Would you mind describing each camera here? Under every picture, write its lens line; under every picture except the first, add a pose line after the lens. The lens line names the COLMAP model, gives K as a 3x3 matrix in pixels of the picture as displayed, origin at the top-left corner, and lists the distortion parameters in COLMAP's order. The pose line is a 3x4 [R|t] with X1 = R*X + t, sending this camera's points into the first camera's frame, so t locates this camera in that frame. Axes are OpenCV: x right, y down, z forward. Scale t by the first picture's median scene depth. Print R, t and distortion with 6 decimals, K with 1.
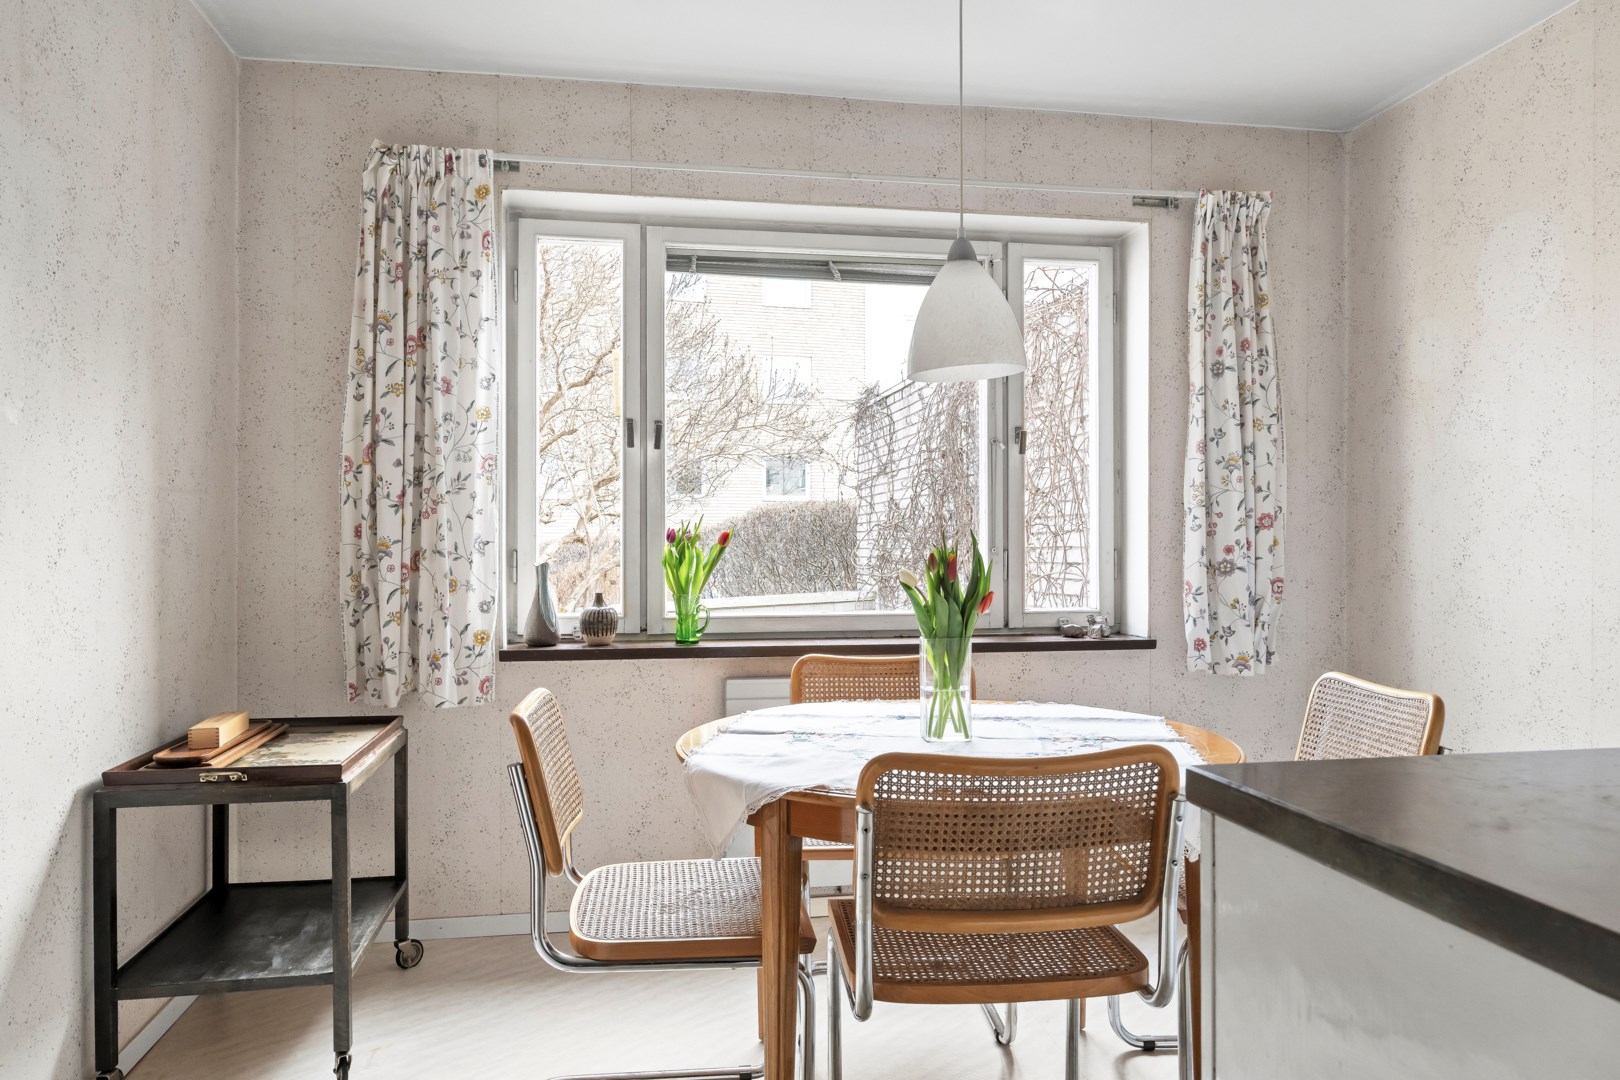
lens RADIAL K [[1079.0, 0, 799.3], [0, 1079.0, 537.6], [0, 0, 1]] dist [-0.005722, -0.001356]
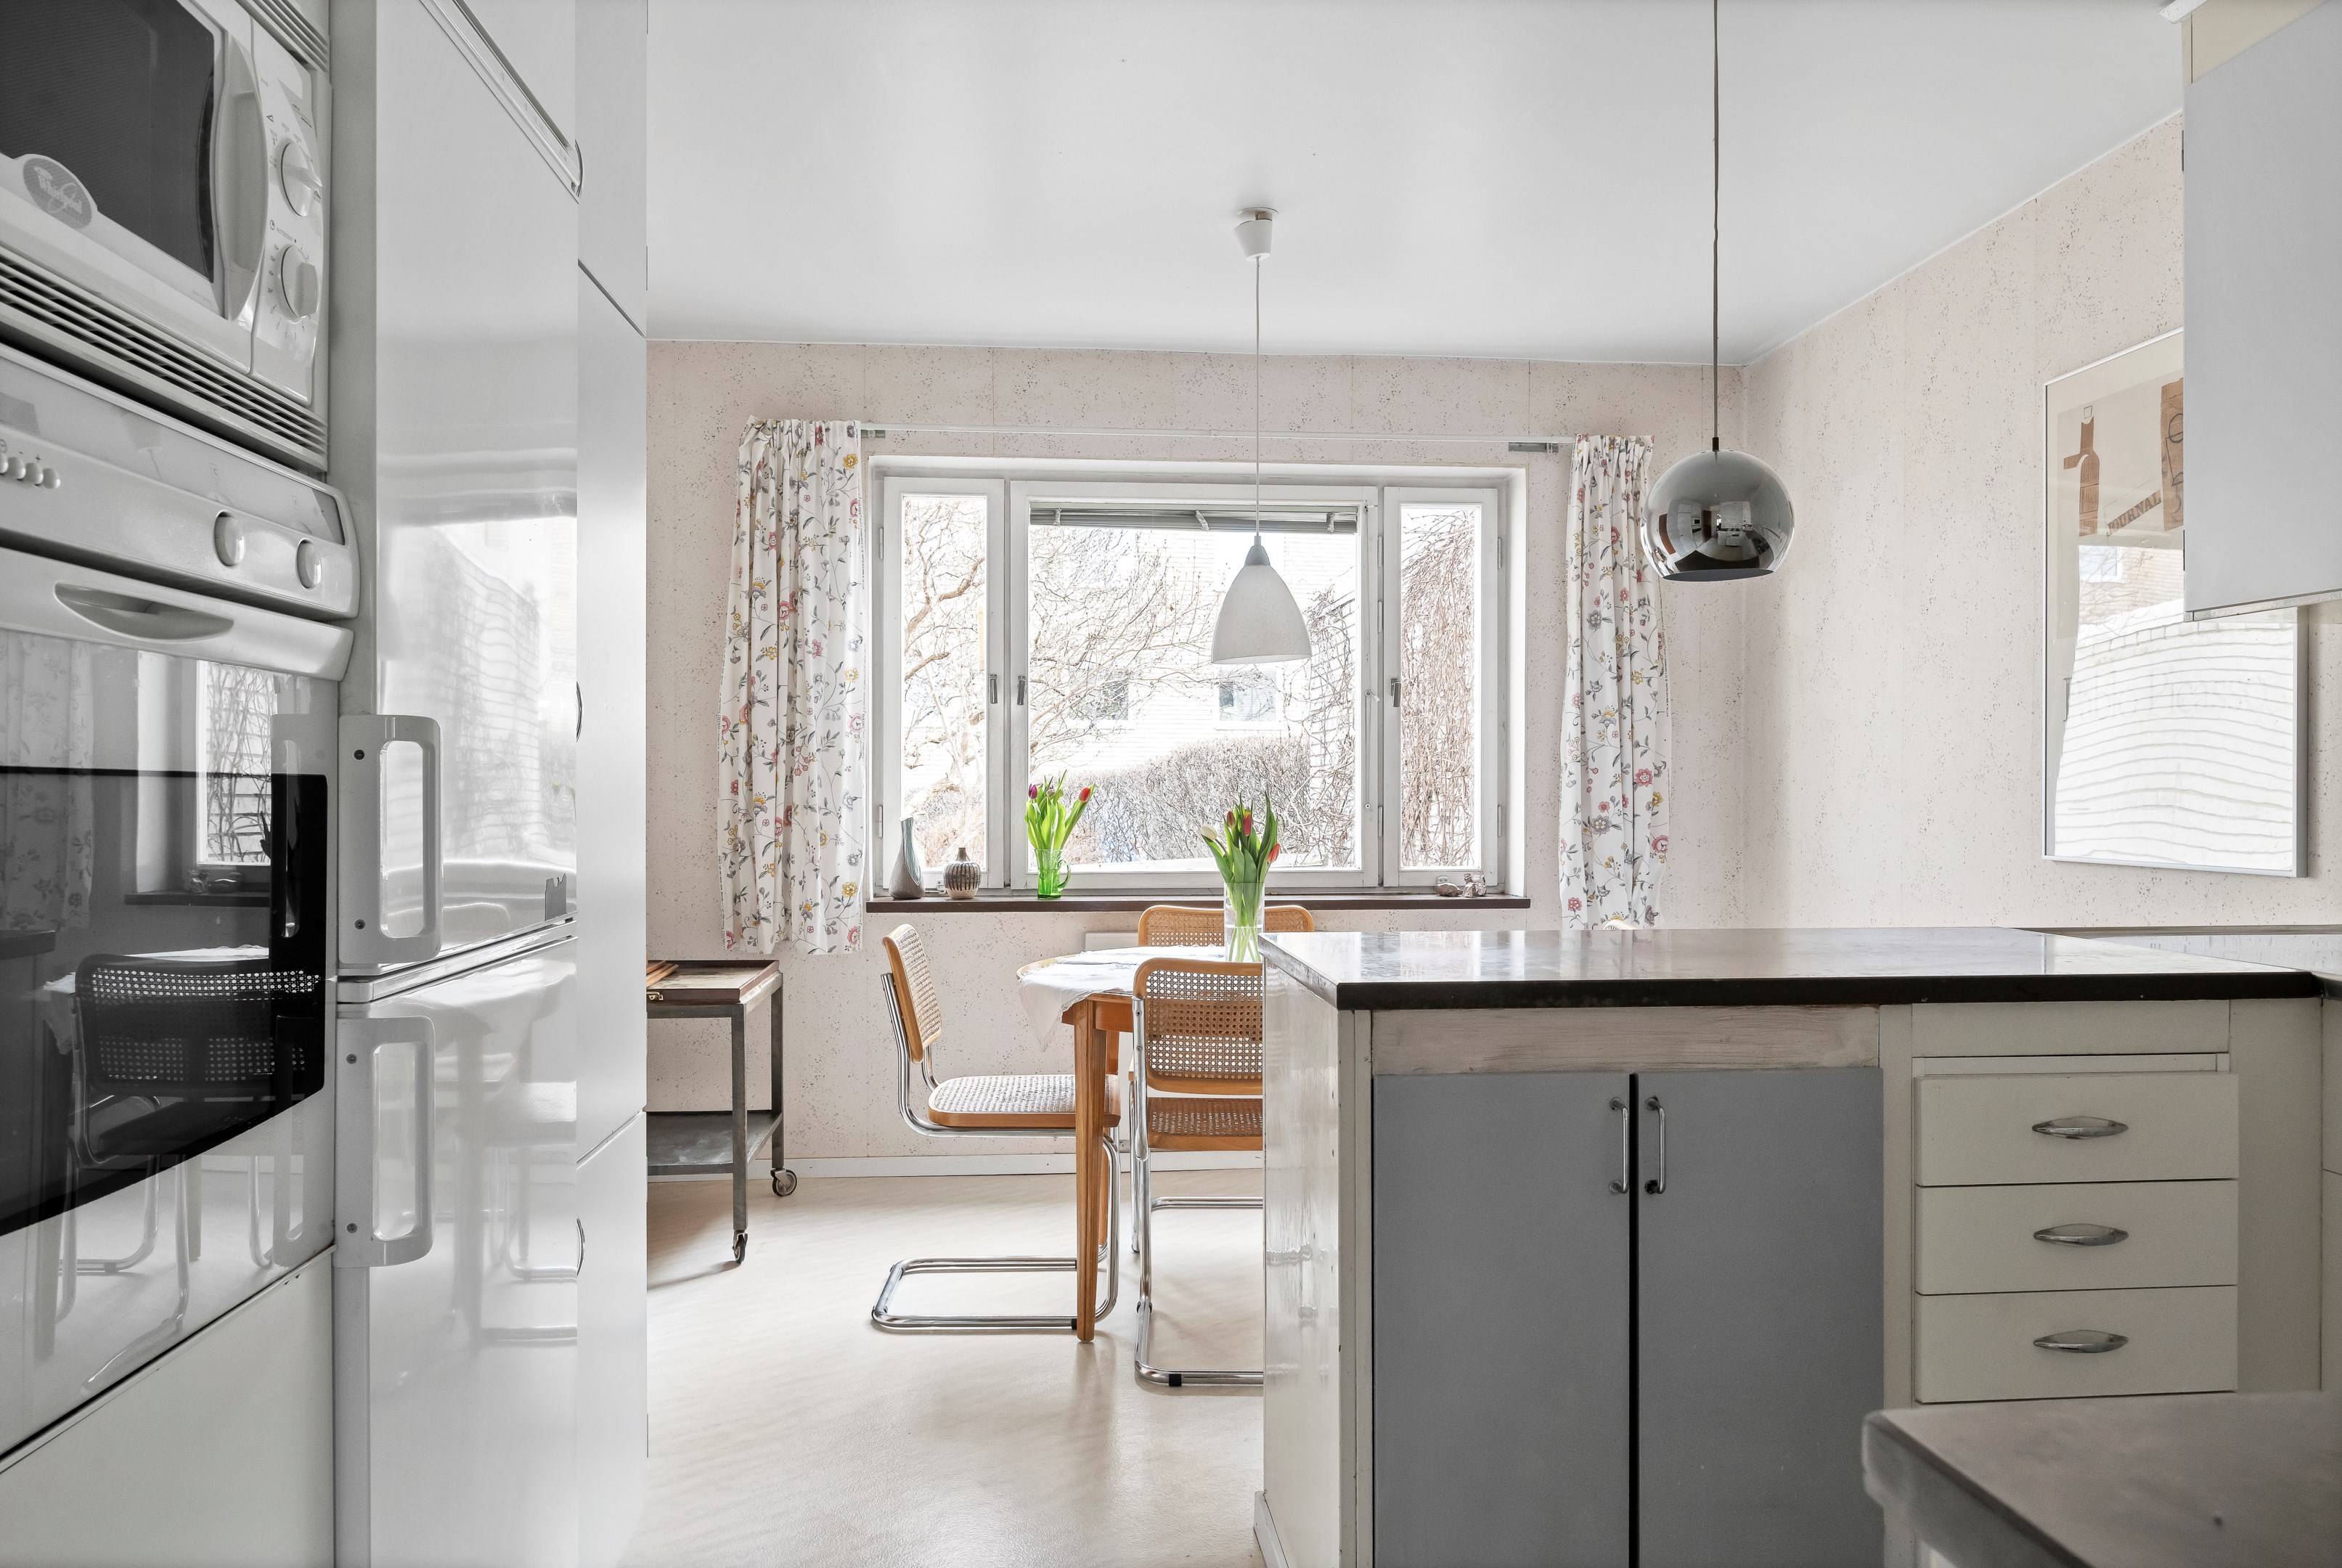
lens RADIAL K [[1641.8, 0, 1179.0], [0, 1641.8, 790.2], [0, 0, 1]] dist [0.004620, 0.000930]
pose [[0.997571, 0.002275, -0.069614, 0.123533], [-0.001735, 0.999968, 0.007815, -0.014987], [0.069629, -0.007675, 0.997543, -0.520466]]
